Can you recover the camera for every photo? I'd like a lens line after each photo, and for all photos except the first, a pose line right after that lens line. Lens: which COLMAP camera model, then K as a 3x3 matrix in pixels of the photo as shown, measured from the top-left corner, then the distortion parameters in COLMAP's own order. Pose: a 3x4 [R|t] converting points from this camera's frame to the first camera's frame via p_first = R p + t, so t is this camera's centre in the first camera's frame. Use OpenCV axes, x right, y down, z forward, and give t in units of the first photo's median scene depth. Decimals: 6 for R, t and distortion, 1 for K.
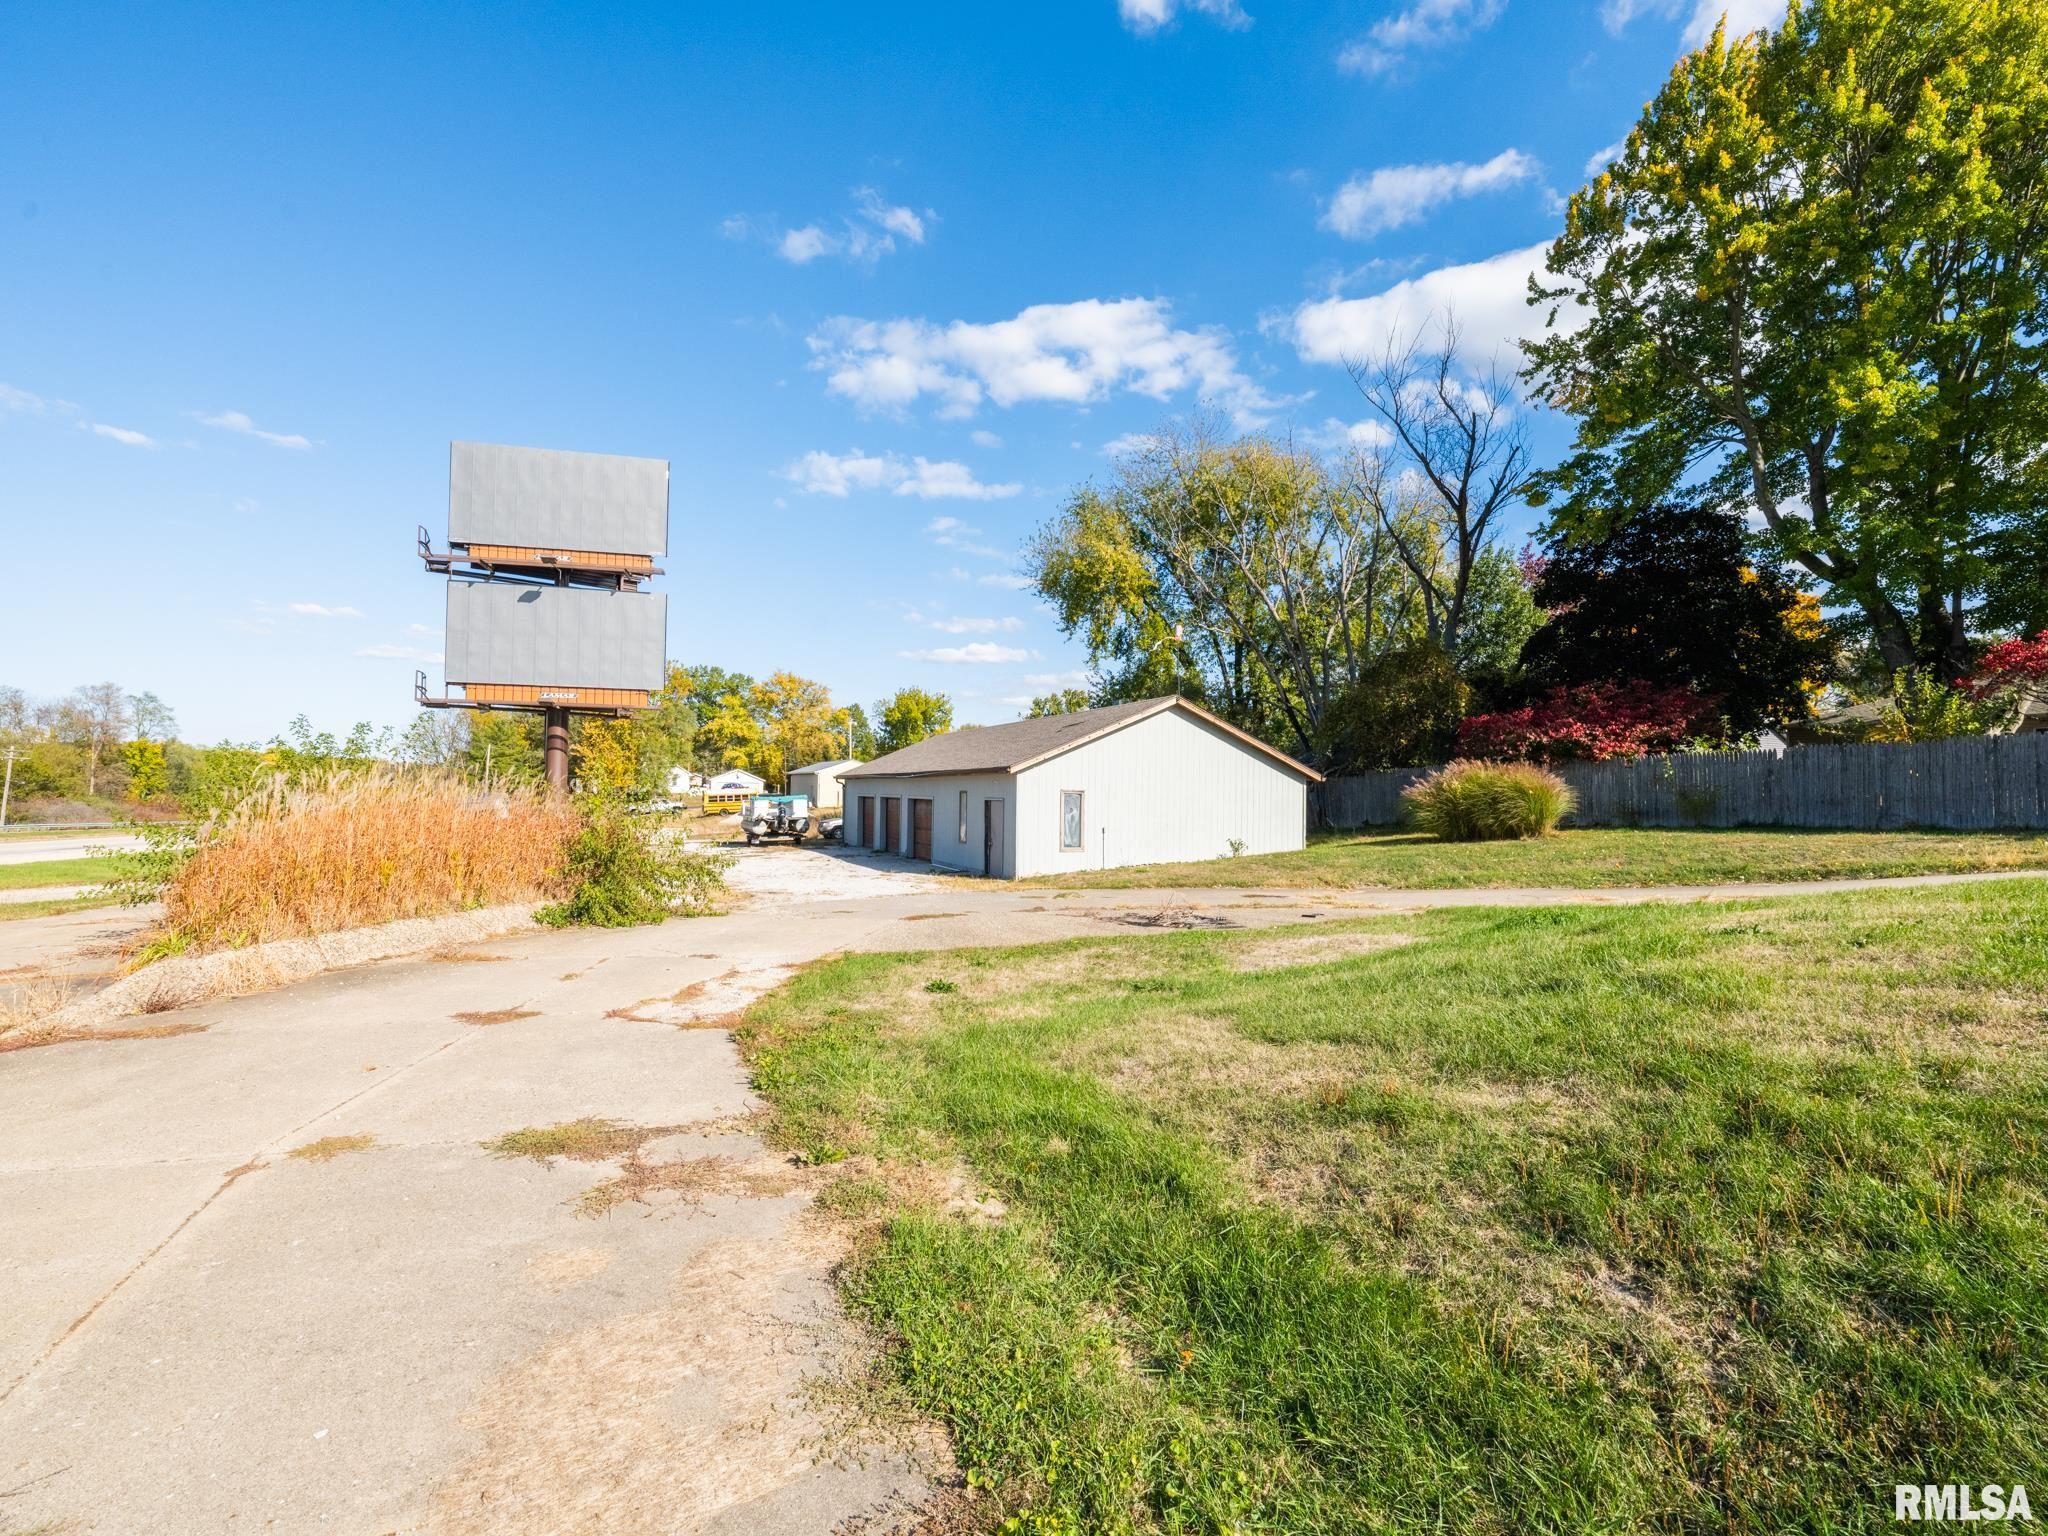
lens RADIAL K [[937.6, 0, 1029.1], [0, 937.6, 775.9], [0, 0, 1]] dist [-0.000292, 0.000261]
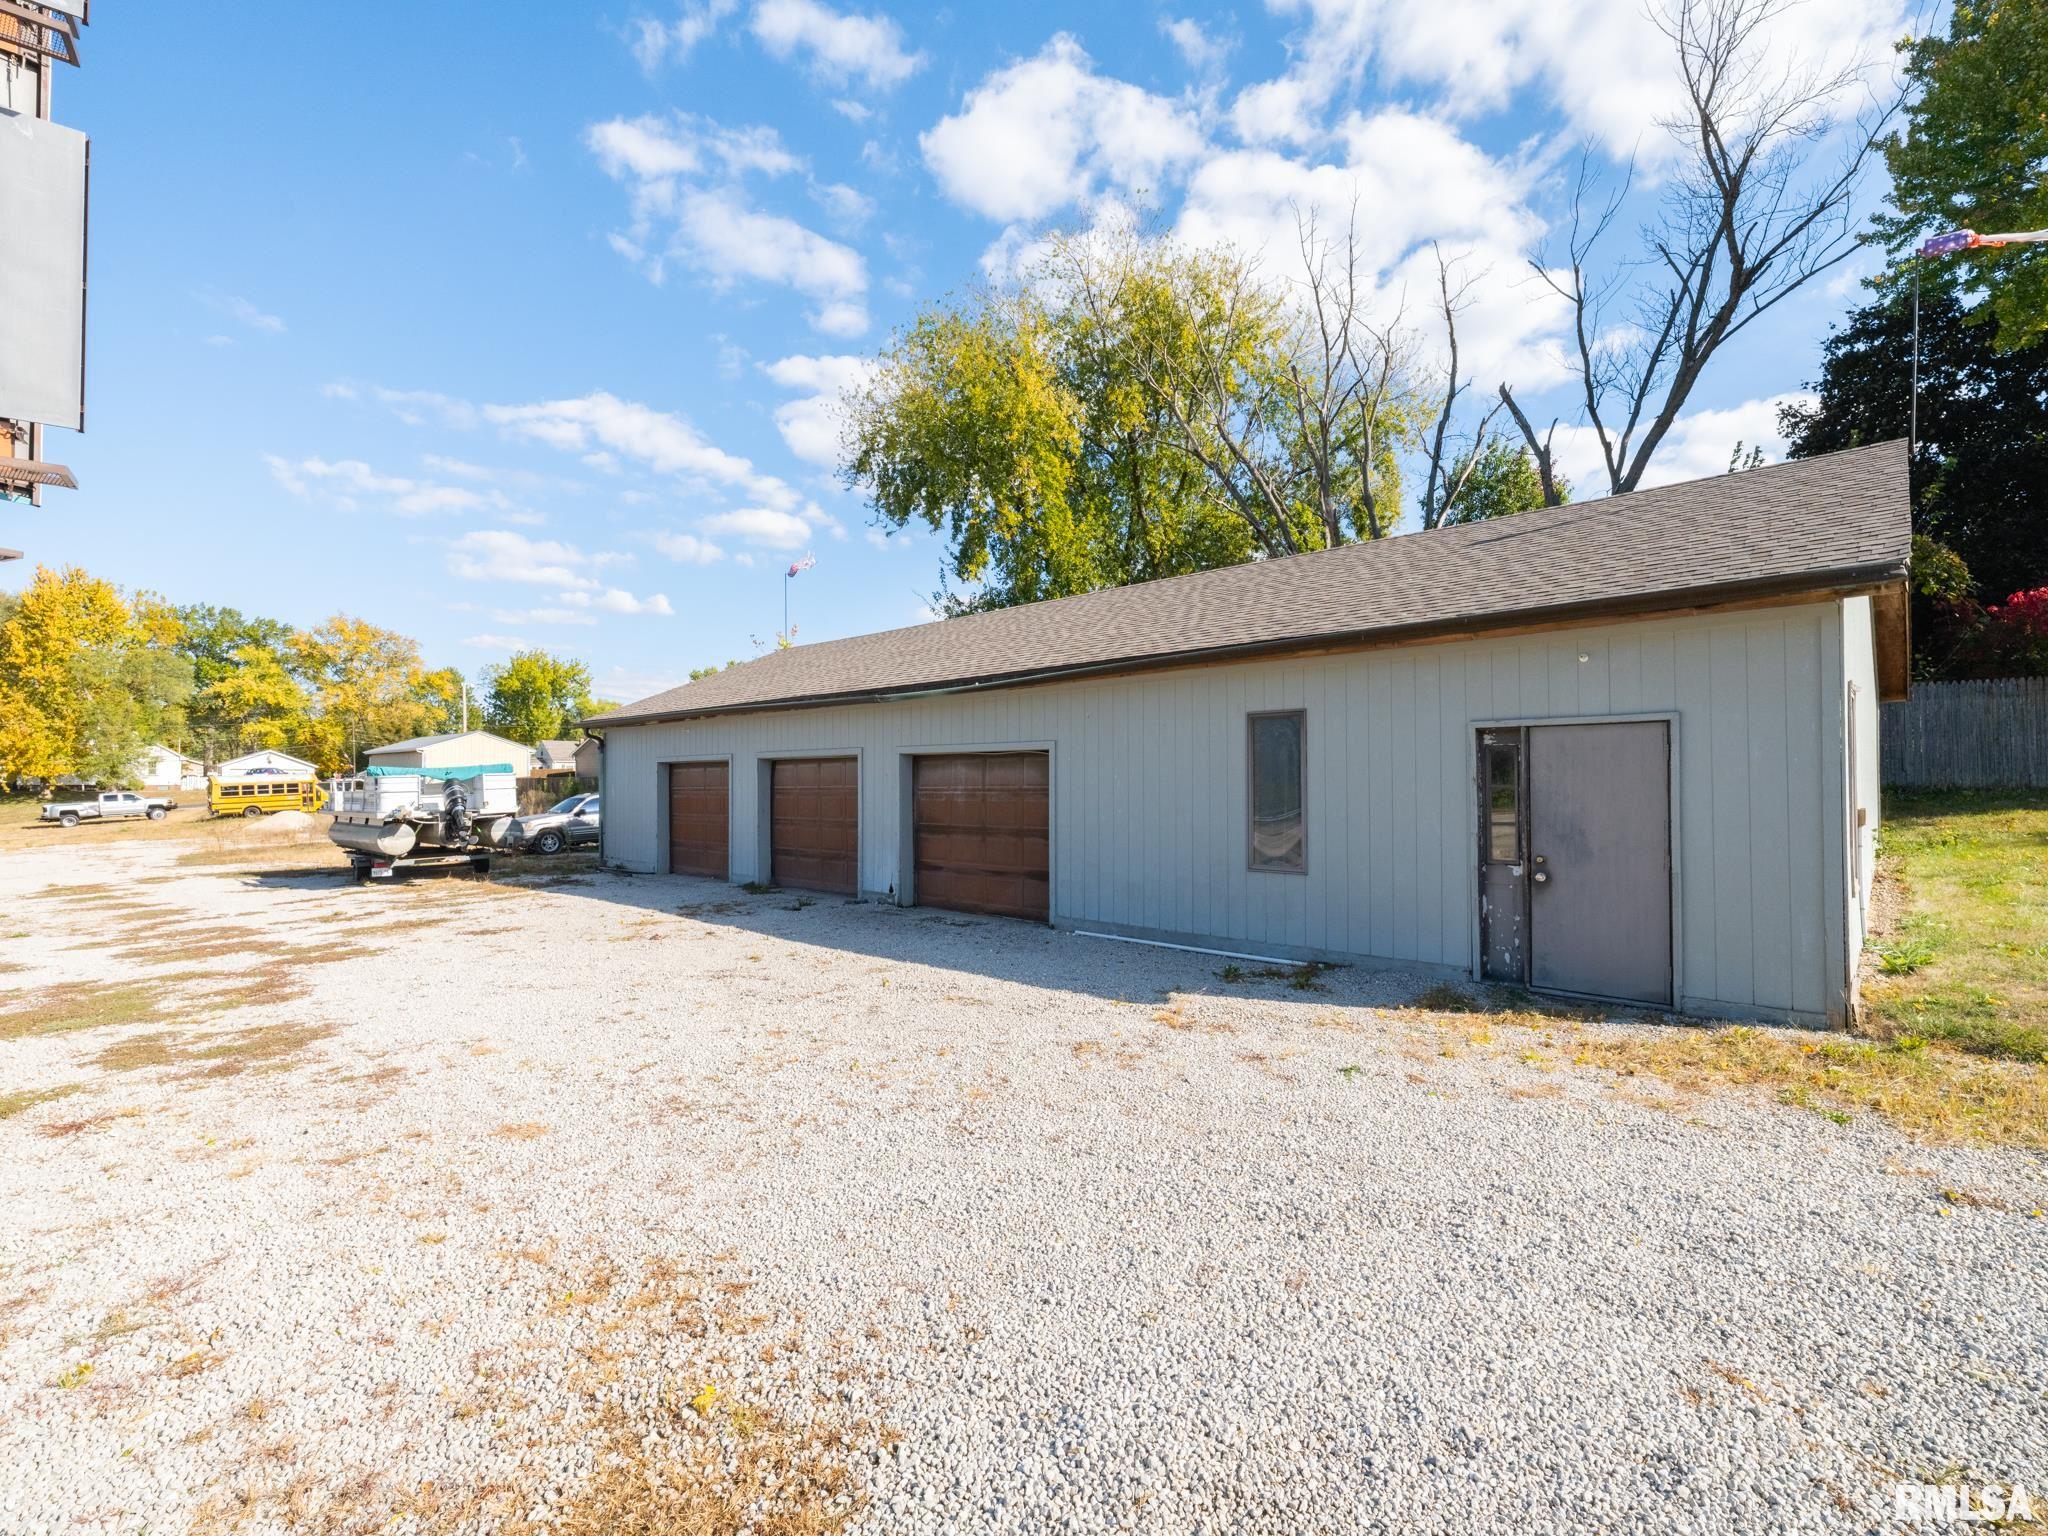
lens RADIAL K [[924.4, 0, 1028.8], [0, 924.4, 767.2], [0, 0, 1]] dist [-0.002354, 0.000824]
pose [[0.922539, -0.007391, 0.385832, -0.181365], [0.006655, 0.999973, 0.003243, 0.022905], [-0.385845, -0.000425, 0.922563, 0.497310]]
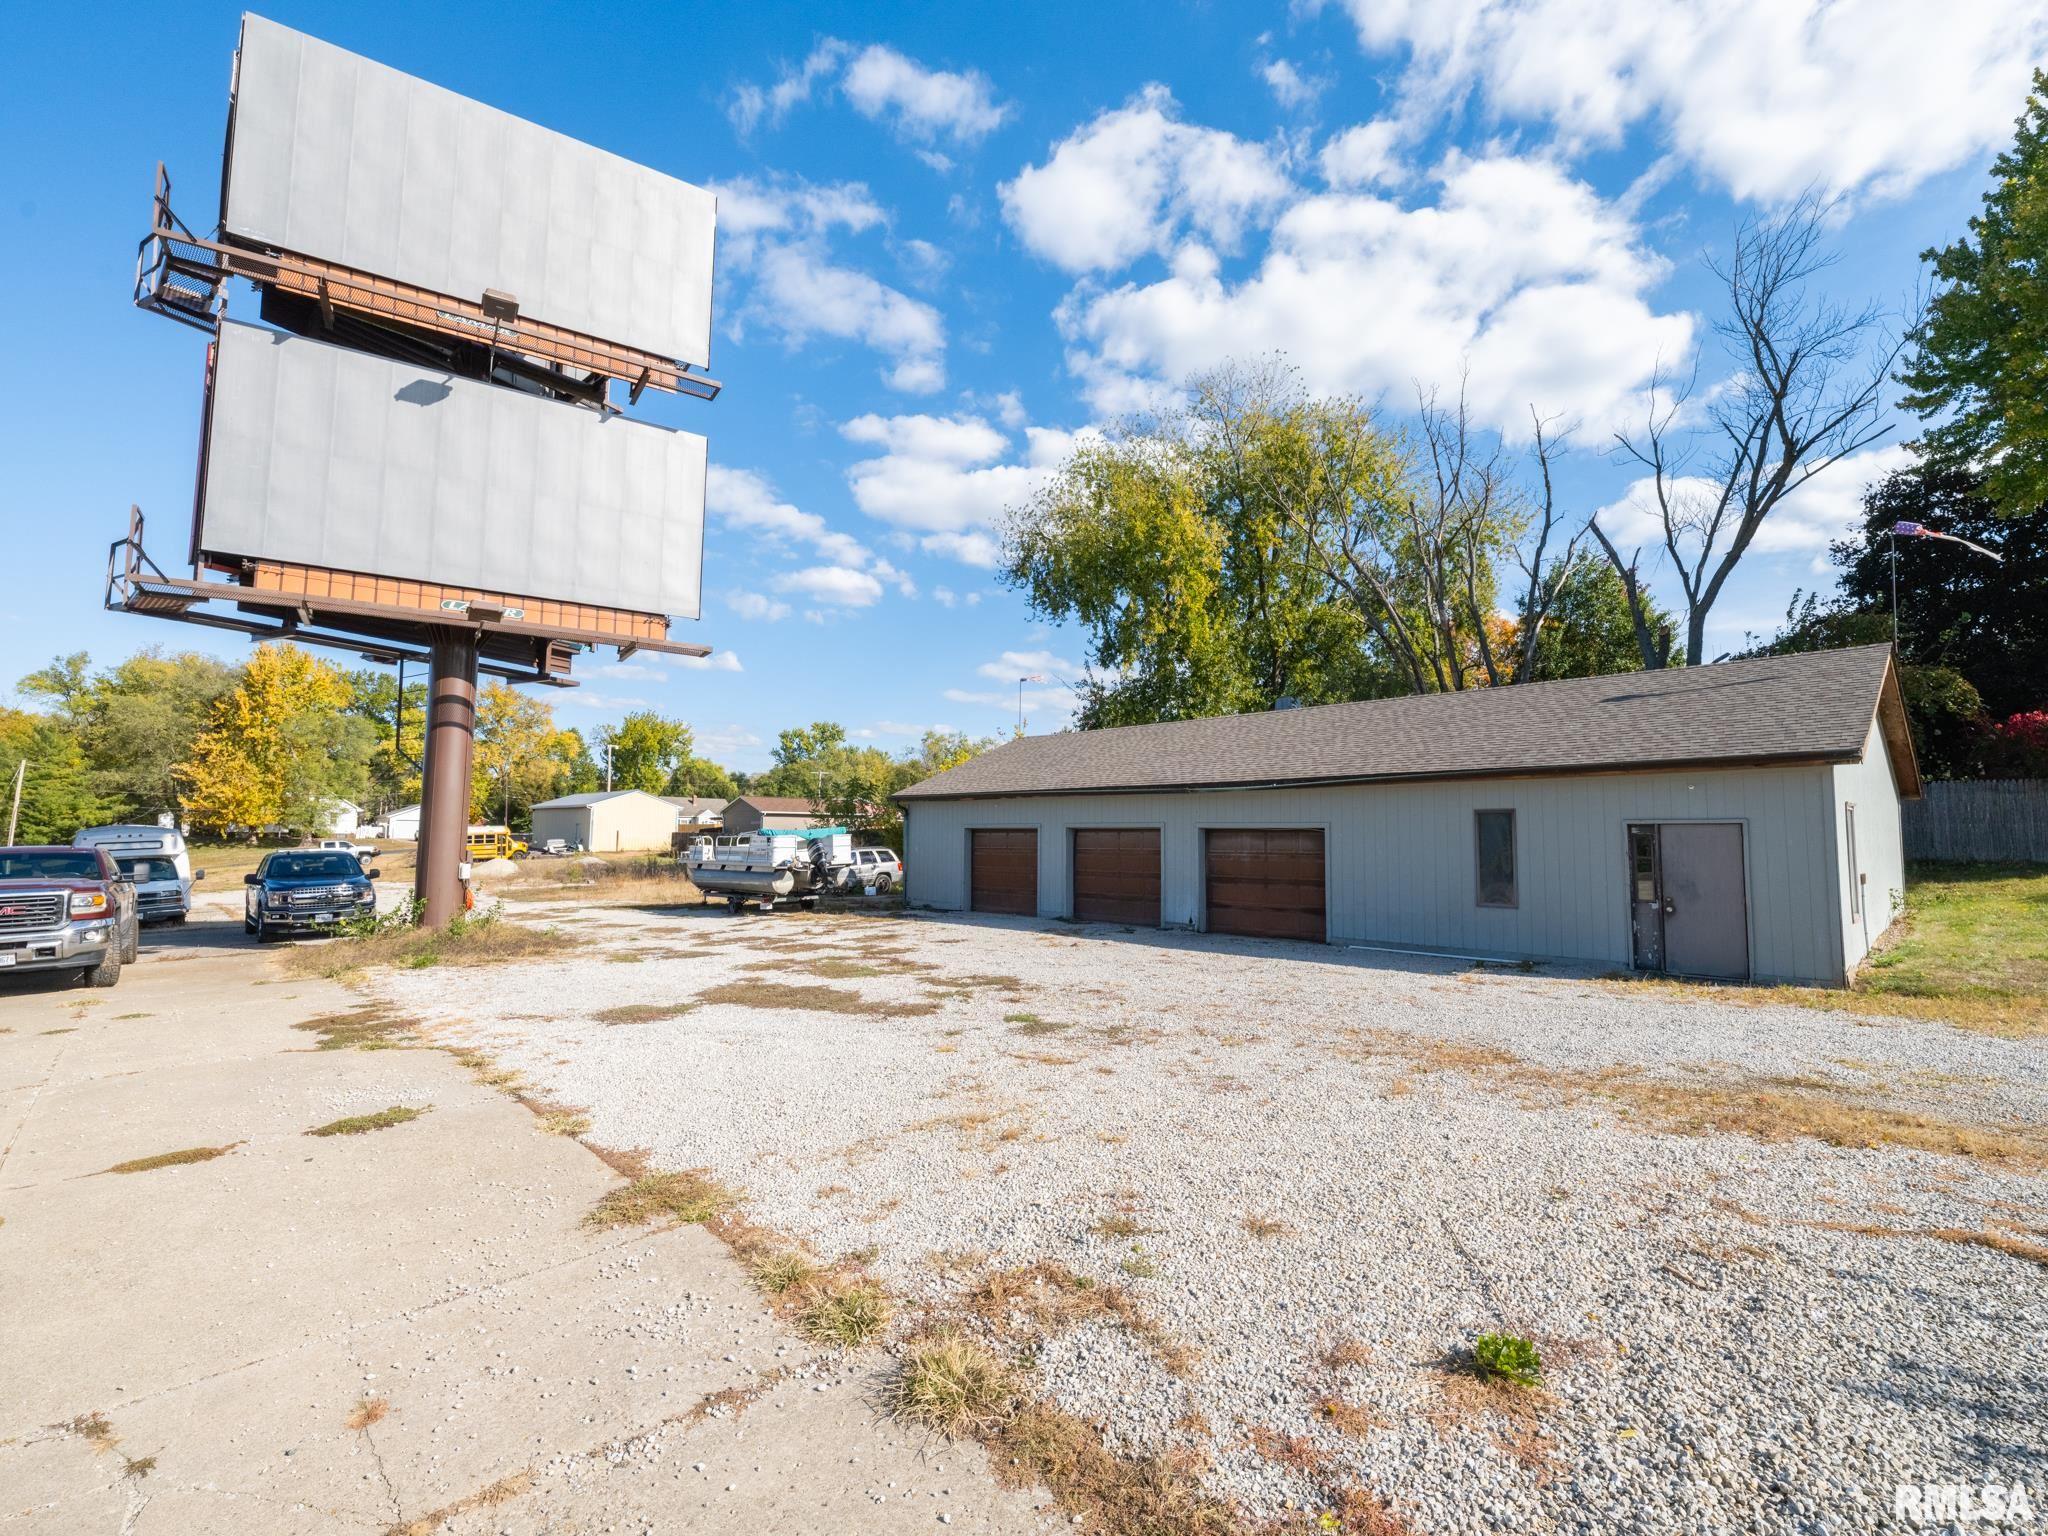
lens RADIAL K [[924.4, 0, 1028.8], [0, 924.4, 767.2], [0, 0, 1]] dist [-0.002354, 0.000824]
pose [[0.942599, 0.025499, 0.332953, -0.332022], [-0.006139, 0.998235, -0.059071, 0.016869], [-0.333872, 0.053637, 0.941091, 0.398571]]
